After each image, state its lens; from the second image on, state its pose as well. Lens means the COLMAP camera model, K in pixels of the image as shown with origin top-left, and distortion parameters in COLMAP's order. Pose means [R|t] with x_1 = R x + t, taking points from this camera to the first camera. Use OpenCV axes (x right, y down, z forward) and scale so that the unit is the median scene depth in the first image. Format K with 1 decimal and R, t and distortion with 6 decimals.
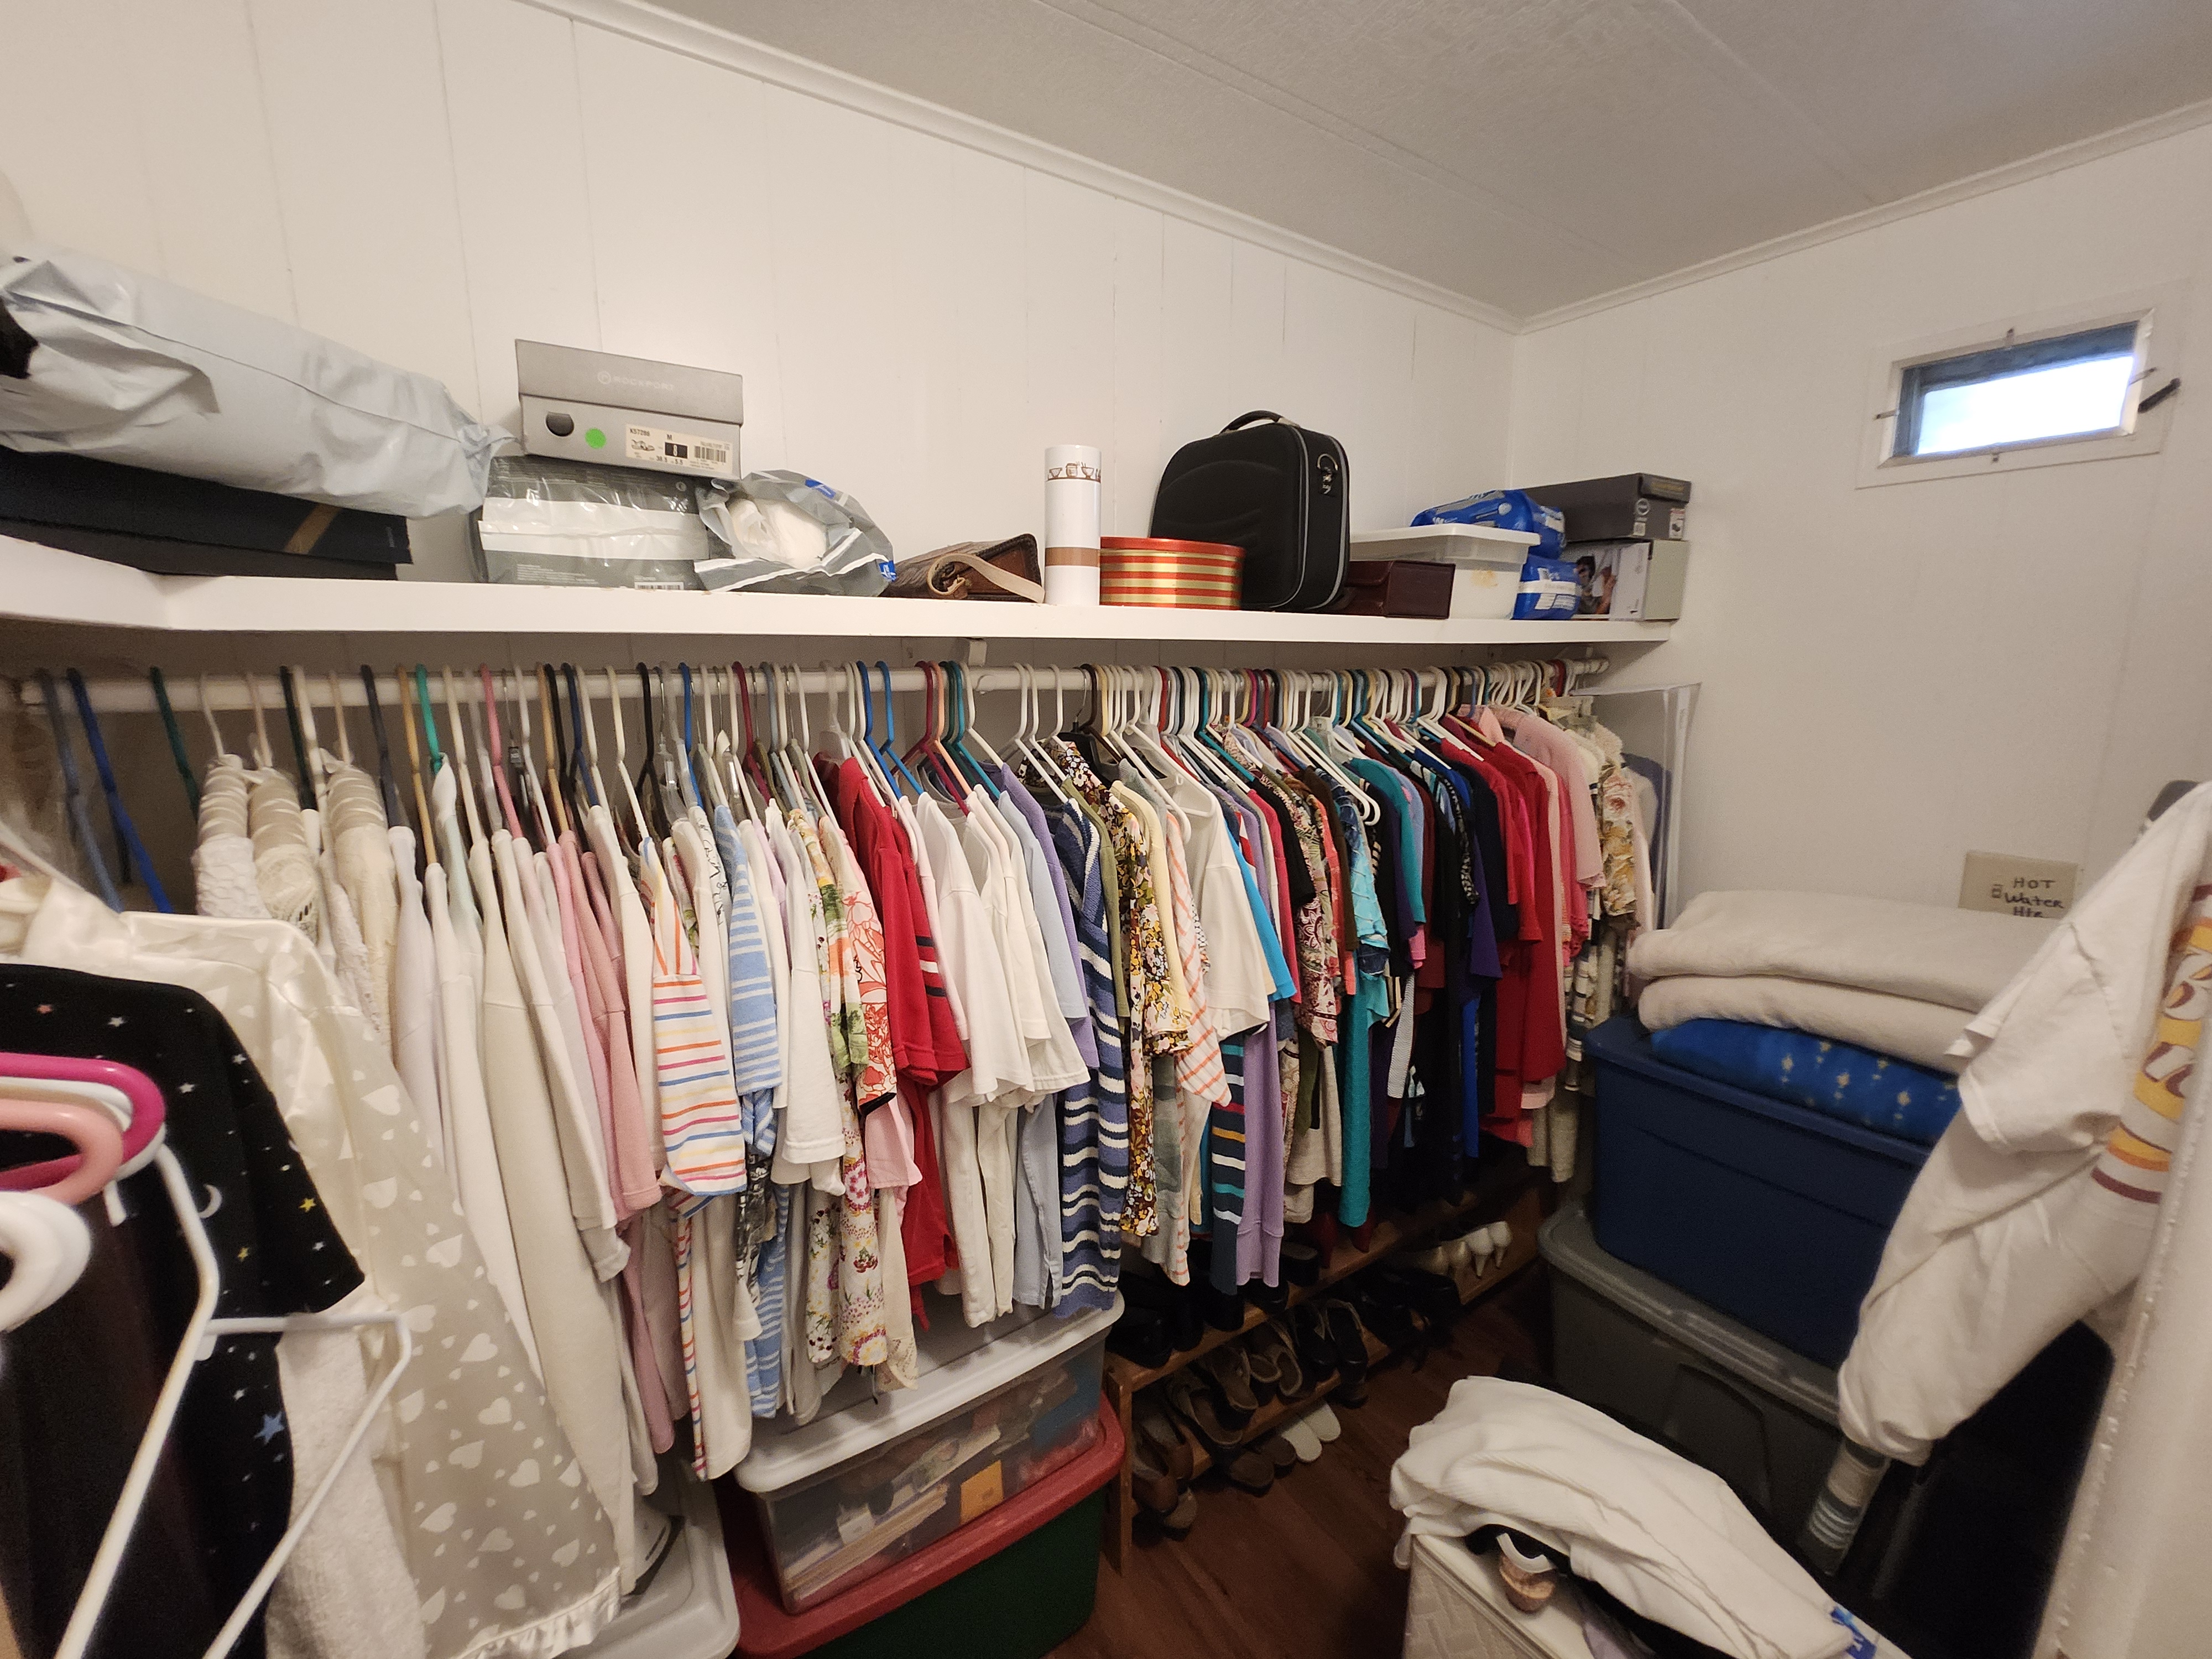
lens RADIAL K [[881.8, 0, 1106.0], [0, 881.8, 829.5], [0, 0, 1]] dist [-0.017245, -0.000459]
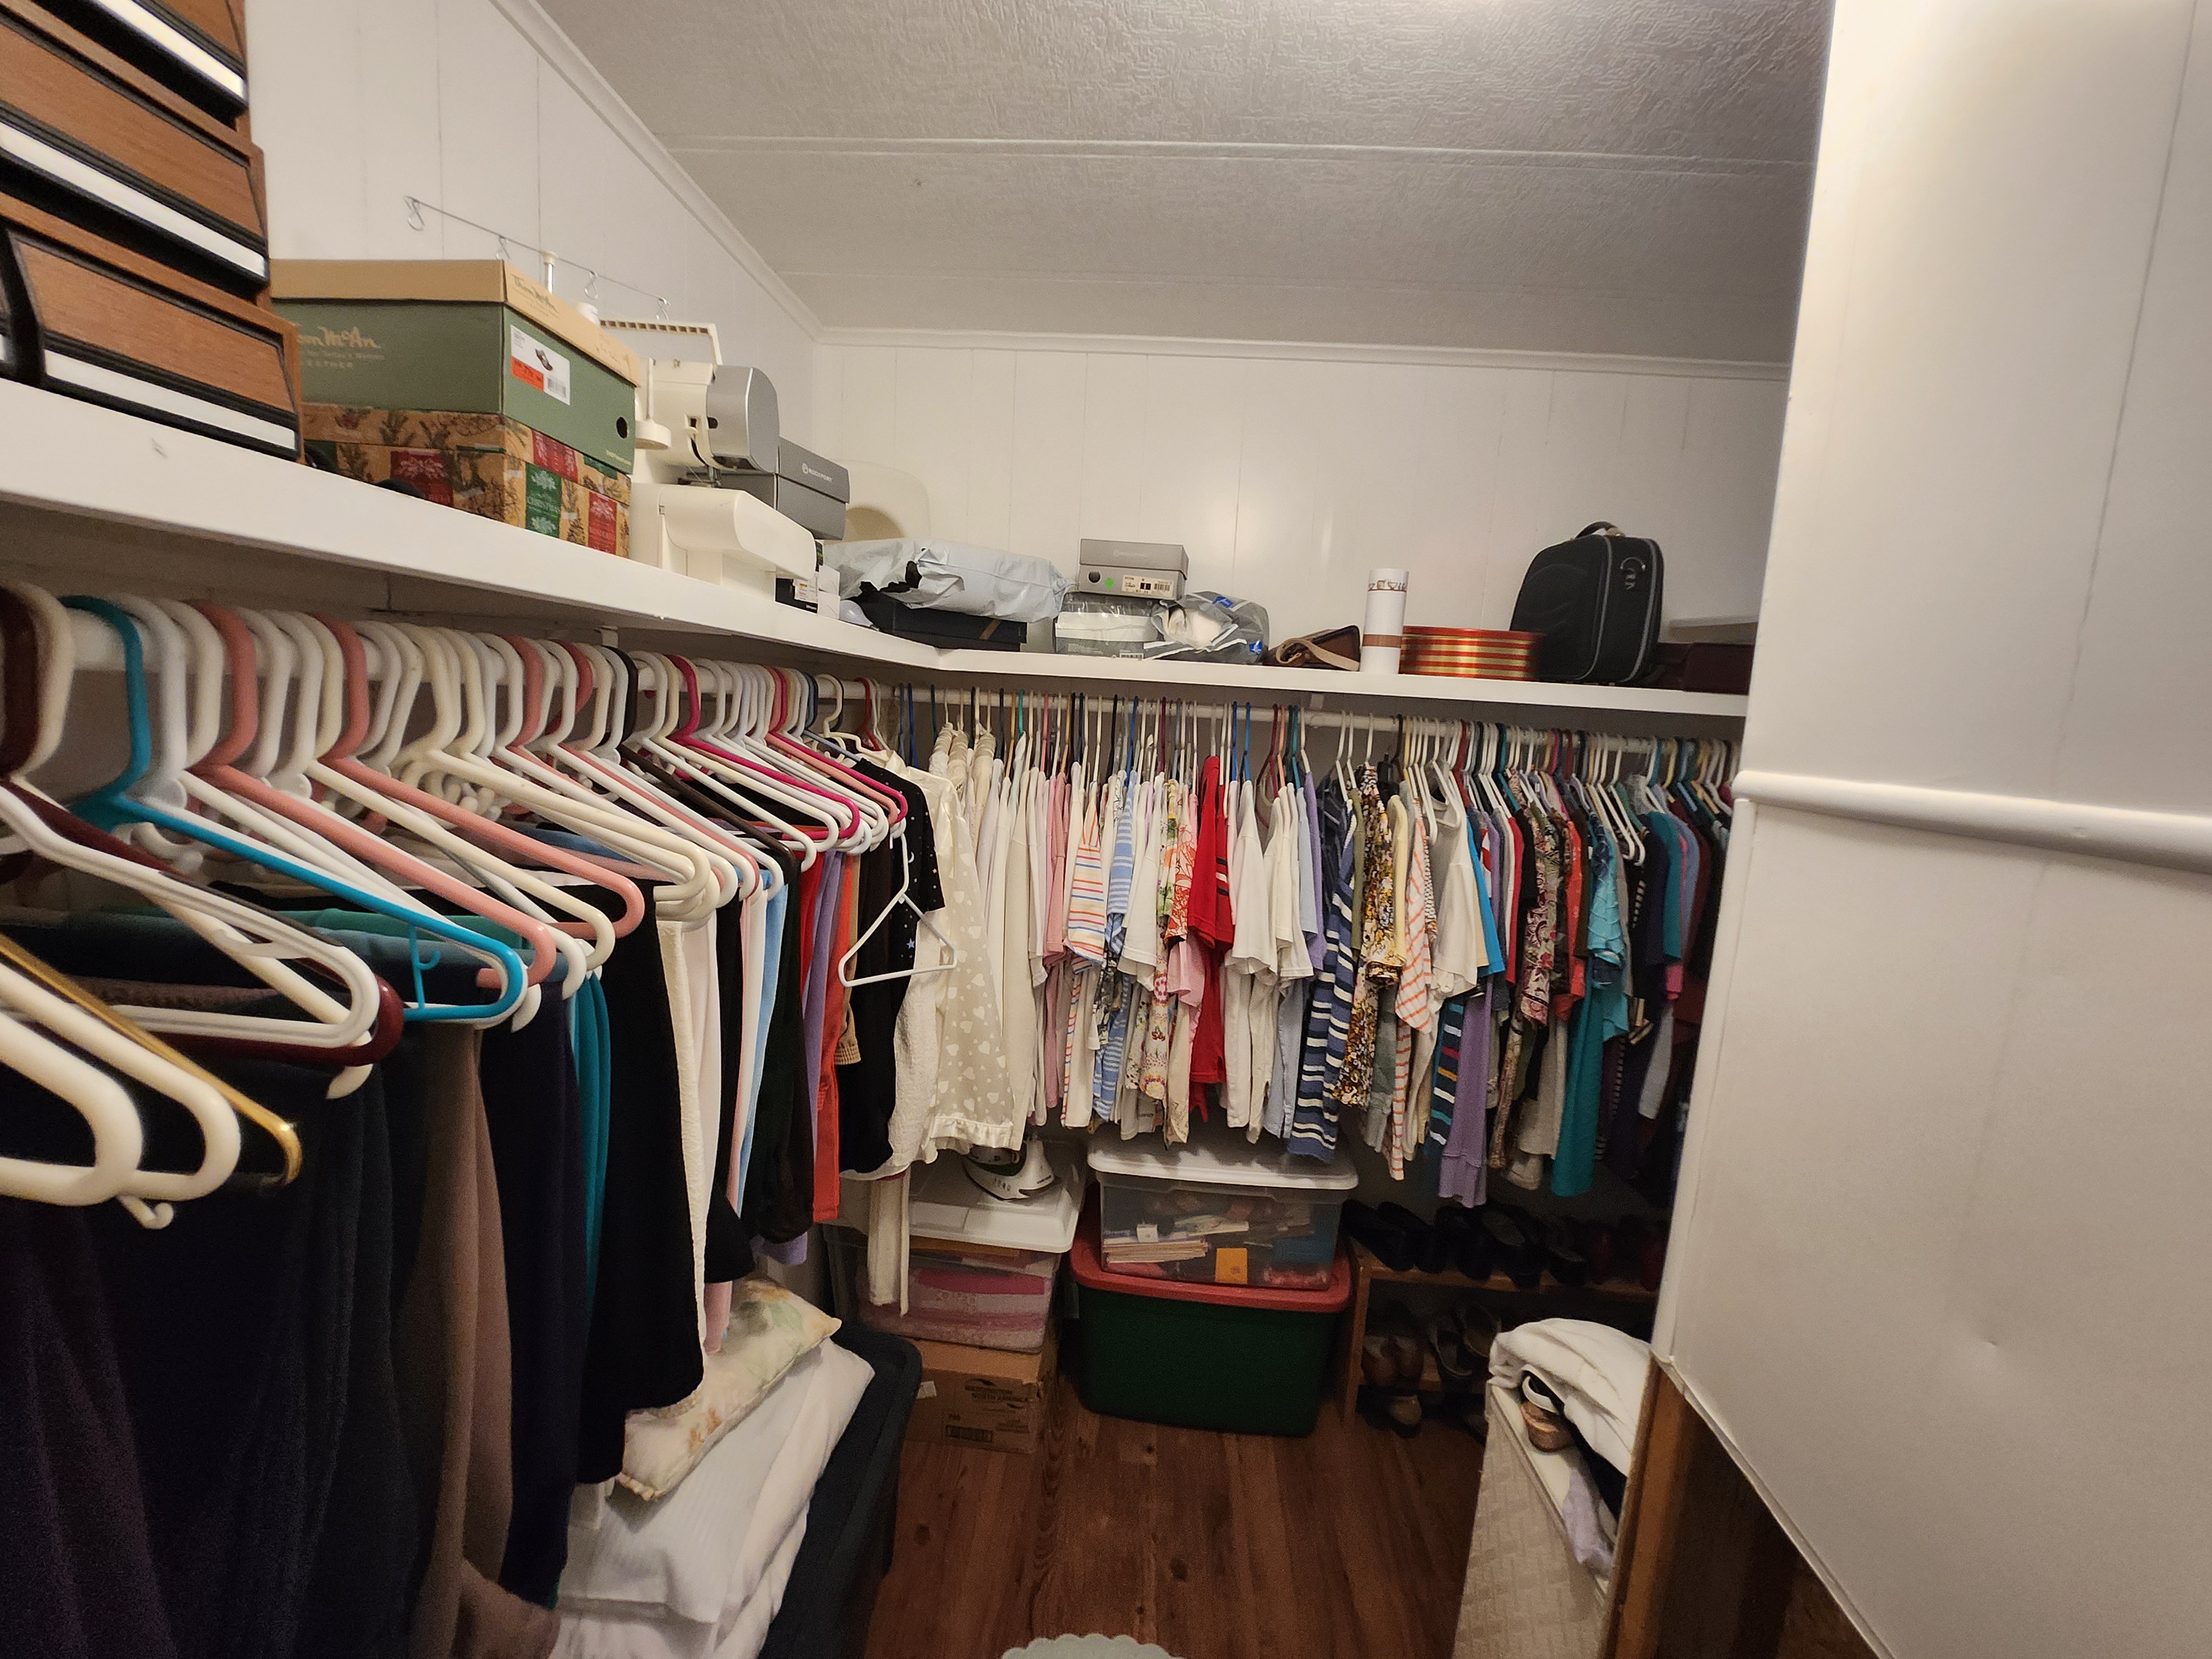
lens RADIAL K [[883.7, 0, 1112.2], [0, 883.7, 823.6], [0, 0, 1]] dist [-0.041782, -0.000048]
pose [[0.801963, 0.127646, -0.583578, 0.564603], [-0.171163, 0.985045, -0.019756, 0.113525], [0.572328, 0.115731, 0.811817, -0.480497]]
